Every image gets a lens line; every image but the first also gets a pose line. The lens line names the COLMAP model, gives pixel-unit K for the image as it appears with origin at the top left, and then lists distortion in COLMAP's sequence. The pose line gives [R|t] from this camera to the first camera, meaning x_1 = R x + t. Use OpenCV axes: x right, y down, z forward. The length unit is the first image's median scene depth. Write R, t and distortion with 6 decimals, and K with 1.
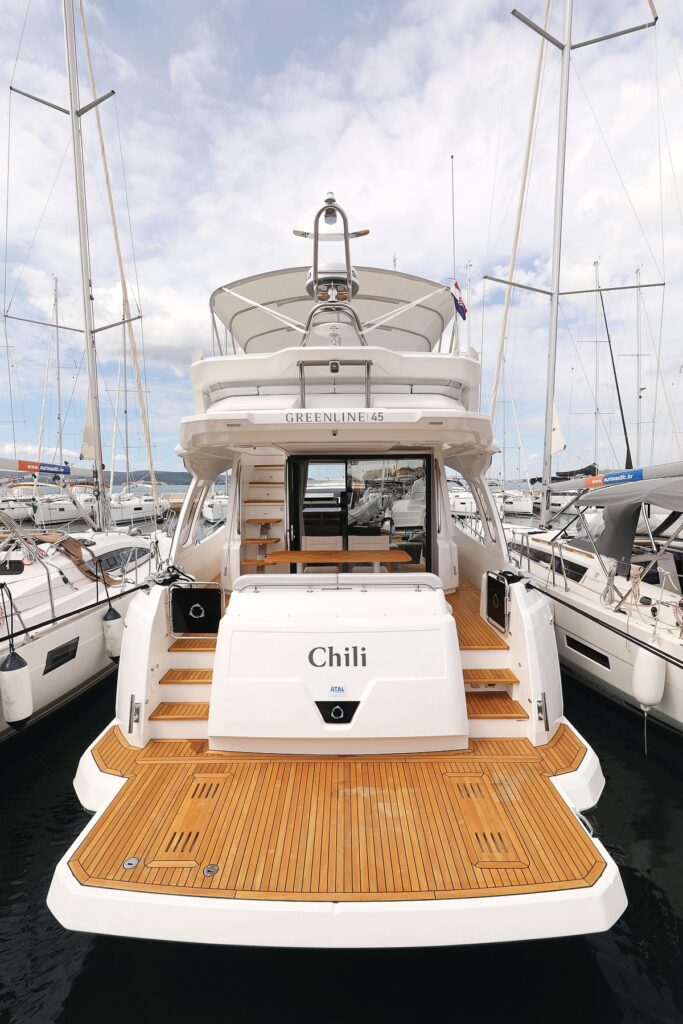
lens RADIAL K [[454.0, 0, 341.5], [0, 454.0, 512.0], [0, 0, 1]] dist [0.027792, 0.000098]
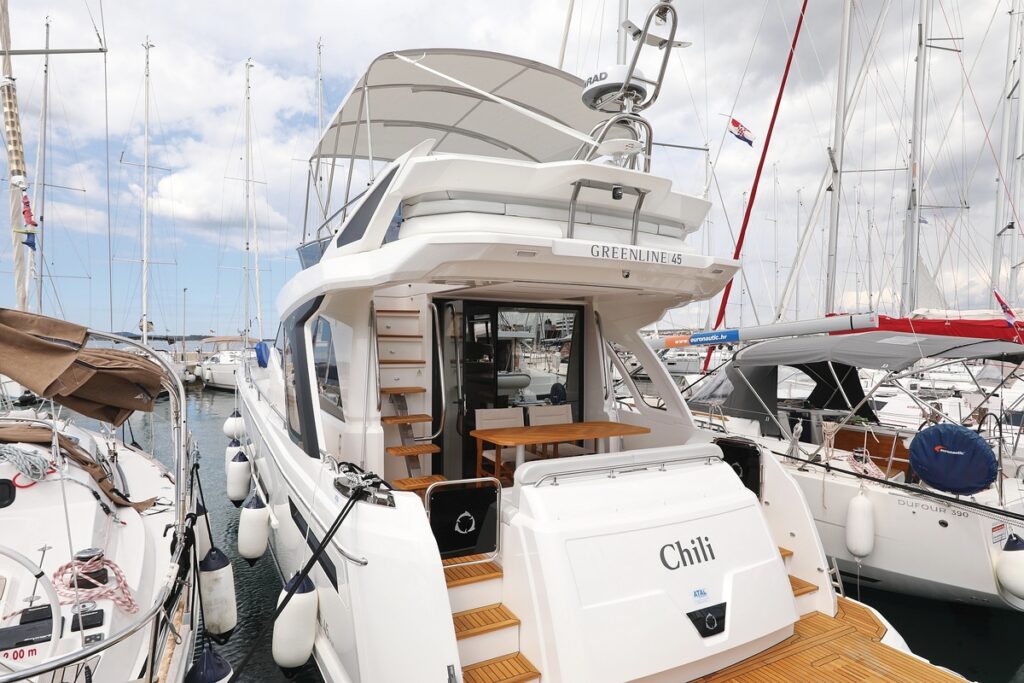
lens RADIAL K [[595.4, 0, 512.0], [0, 595.4, 341.5], [0, 0, 1]] dist [0.021383, -0.000940]
pose [[0.870442, 0.015813, 0.492016, -0.709900], [0.016499, 0.997985, -0.061263, 0.005969], [-0.491994, 0.061444, 0.868428, 0.192724]]
